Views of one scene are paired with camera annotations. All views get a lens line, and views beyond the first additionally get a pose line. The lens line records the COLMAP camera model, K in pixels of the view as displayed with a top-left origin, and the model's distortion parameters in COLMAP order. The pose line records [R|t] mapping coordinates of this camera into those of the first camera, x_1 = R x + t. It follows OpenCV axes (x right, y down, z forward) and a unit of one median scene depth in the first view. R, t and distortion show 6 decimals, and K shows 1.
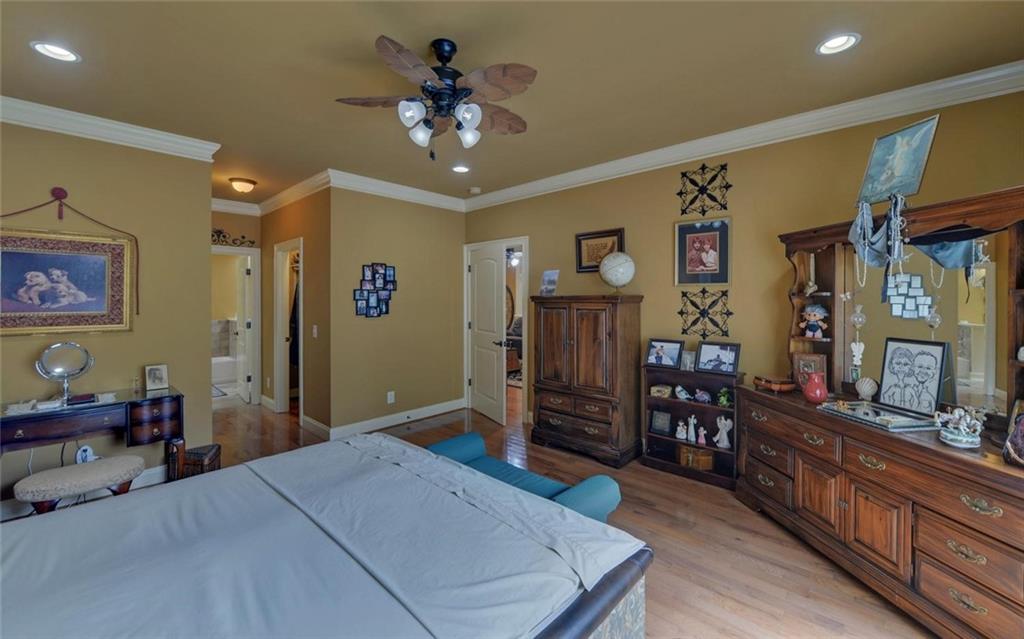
lens RADIAL K [[412.1, 0, 510.5], [0, 412.1, 303.1], [0, 0, 1]] dist [-0.019156, -0.000098]
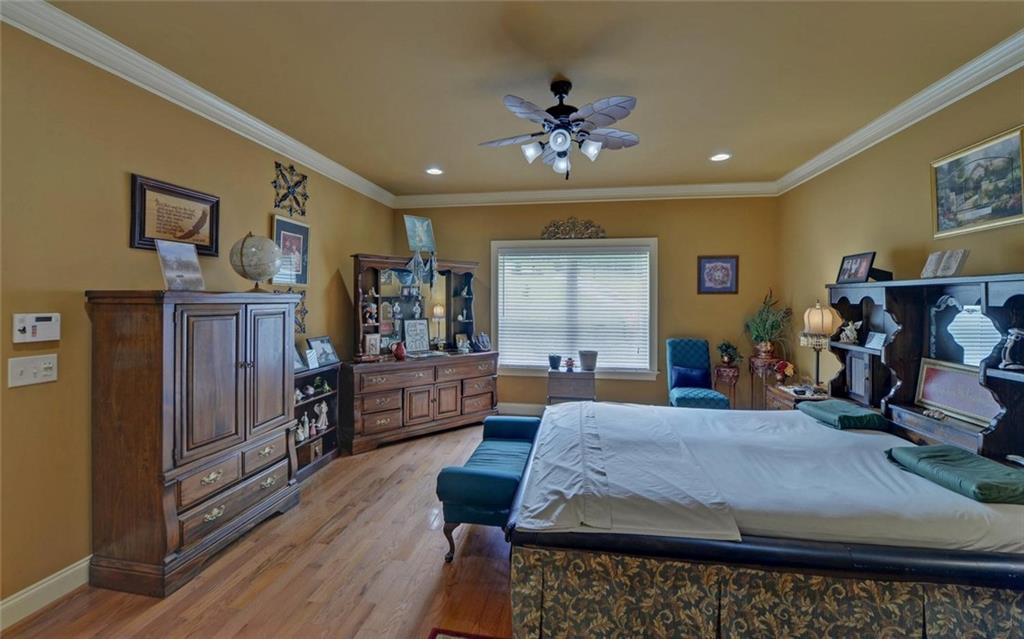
lens RADIAL K [[412.1, 0, 510.5], [0, 412.1, 303.1], [0, 0, 1]] dist [-0.019156, -0.000098]
pose [[-0.553358, -0.006973, 0.832914, -0.678262], [0.006869, 0.999893, 0.012935, -0.008350], [-0.832915, 0.012879, -0.553251, 1.128433]]
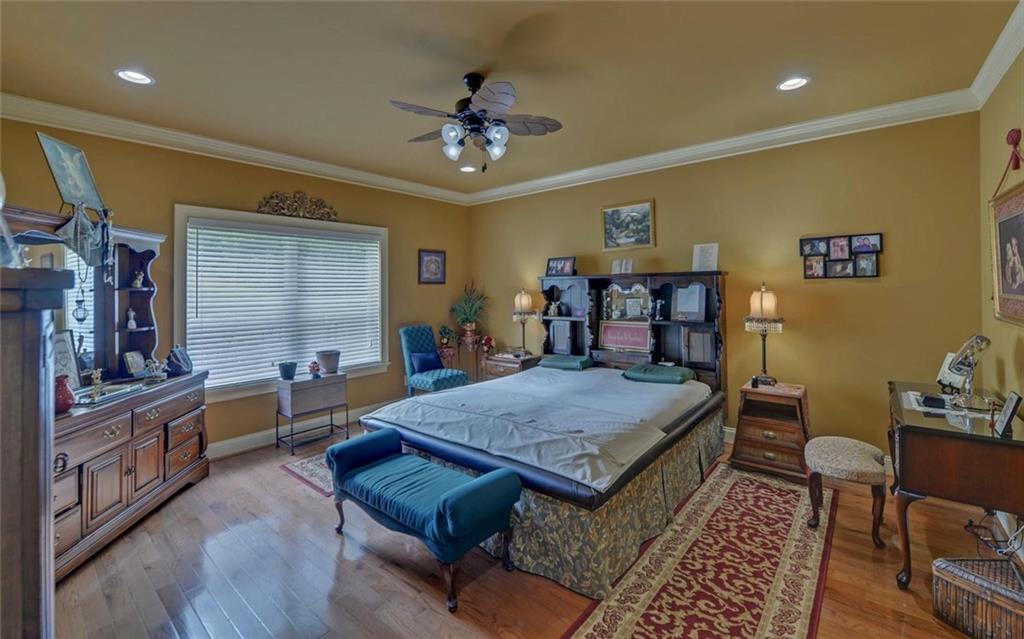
lens RADIAL K [[430.4, 0, 516.4], [0, 430.4, 277.0], [0, 0, 1]] dist [-0.019990, -0.000065]
pose [[-0.997520, 0.014002, -0.068979, -0.127650], [0.015101, 0.999767, -0.015437, -0.012643], [0.068747, -0.016440, -0.997499, 1.422924]]
